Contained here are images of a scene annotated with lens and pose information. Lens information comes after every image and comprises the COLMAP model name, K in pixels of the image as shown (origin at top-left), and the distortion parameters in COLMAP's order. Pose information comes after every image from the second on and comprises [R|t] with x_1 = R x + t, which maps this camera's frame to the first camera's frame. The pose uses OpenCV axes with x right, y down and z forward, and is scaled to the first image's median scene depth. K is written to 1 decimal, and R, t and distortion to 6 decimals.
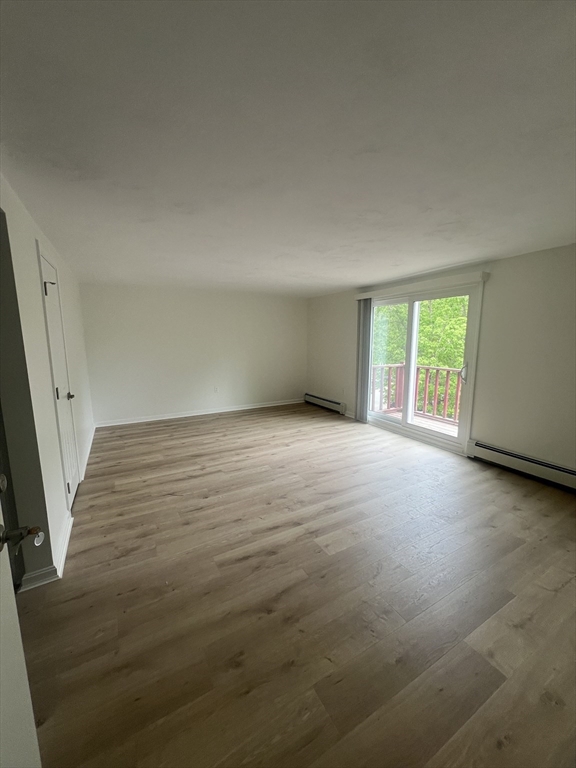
lens RADIAL K [[307.5, 0, 291.7], [0, 307.5, 385.1], [0, 0, 1]] dist [-0.001601, 0.000966]
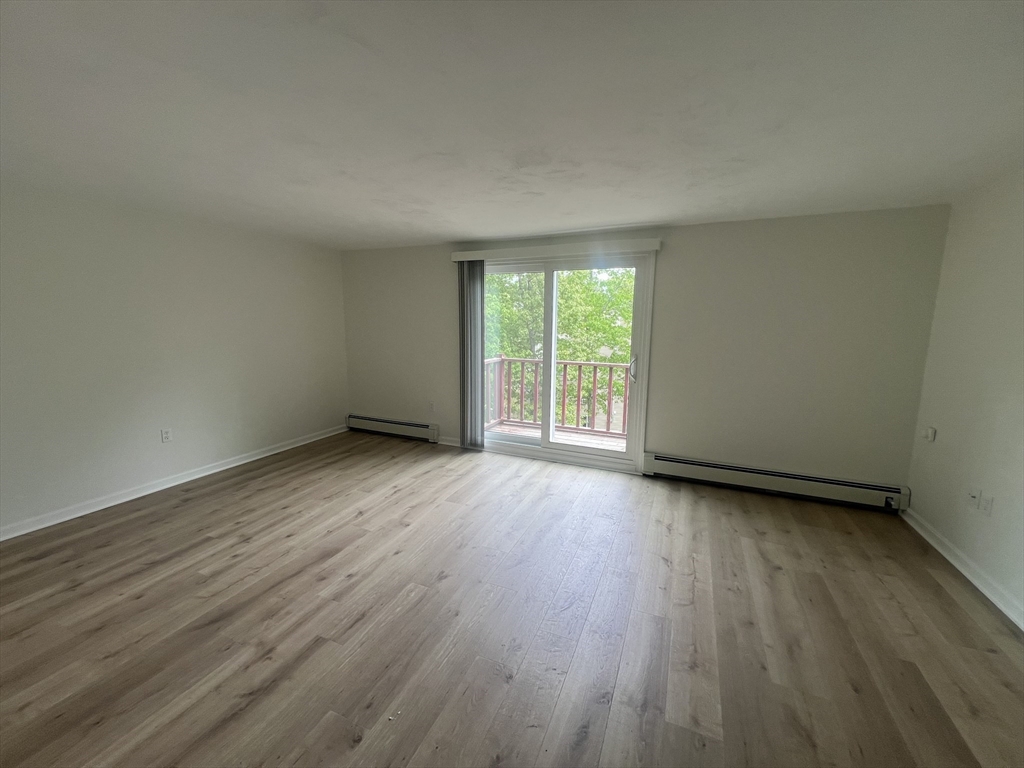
lens RADIAL K [[410.0, 0, 509.1], [0, 410.0, 381.1], [0, 0, 1]] dist [-0.001601, 0.000966]
pose [[0.802586, -0.081727, 0.590912, -0.249965], [0.081331, 0.996312, 0.027331, -0.051381], [-0.590966, 0.026124, 0.806273, 0.296092]]
